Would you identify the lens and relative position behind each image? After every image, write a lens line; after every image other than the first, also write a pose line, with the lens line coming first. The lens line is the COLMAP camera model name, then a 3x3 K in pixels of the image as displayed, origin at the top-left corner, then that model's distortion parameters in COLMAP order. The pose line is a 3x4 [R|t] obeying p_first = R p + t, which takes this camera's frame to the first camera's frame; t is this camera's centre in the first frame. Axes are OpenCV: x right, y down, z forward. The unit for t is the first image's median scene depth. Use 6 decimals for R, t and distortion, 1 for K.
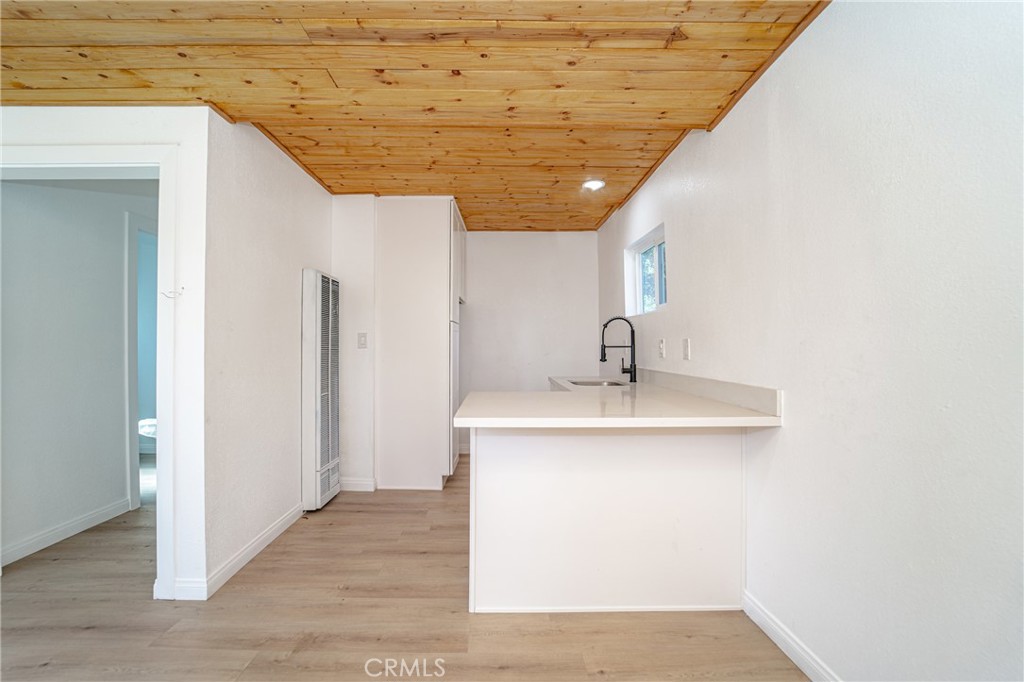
lens RADIAL K [[421.6, 0, 505.8], [0, 421.6, 340.8], [0, 0, 1]] dist [-0.019639, -0.000377]
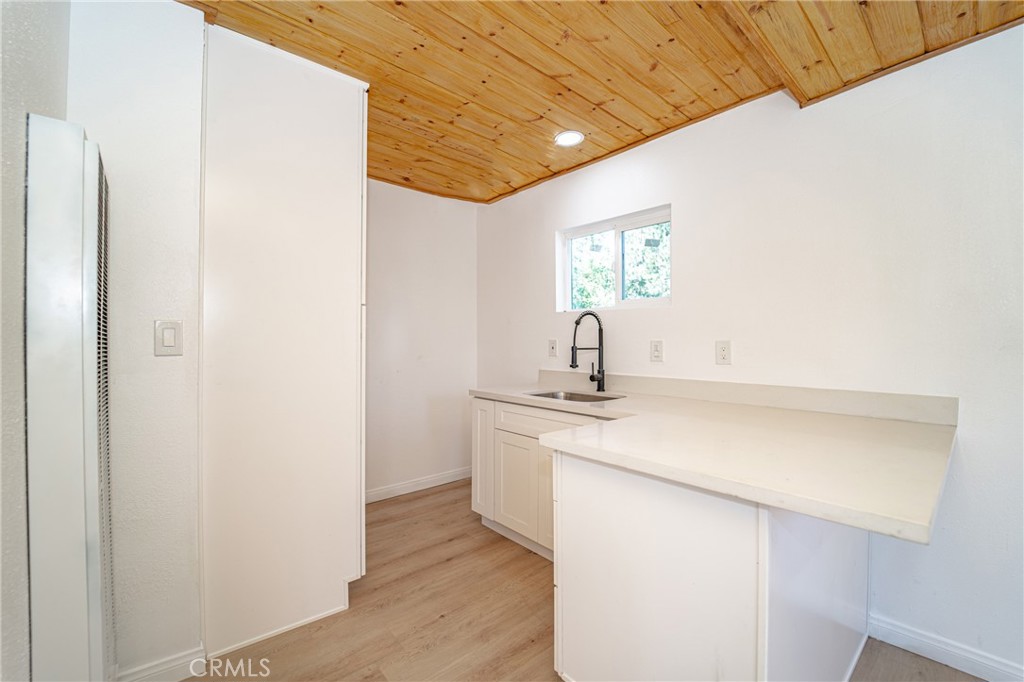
lens RADIAL K [[421.6, 0, 512.7], [0, 421.6, 343.6], [0, 0, 1]] dist [-0.019639, -0.000377]
pose [[0.768470, 0.000621, 0.639885, -0.361099], [-0.009825, 0.999893, 0.010829, -0.003086], [-0.639810, -0.014608, 0.768394, 0.471856]]
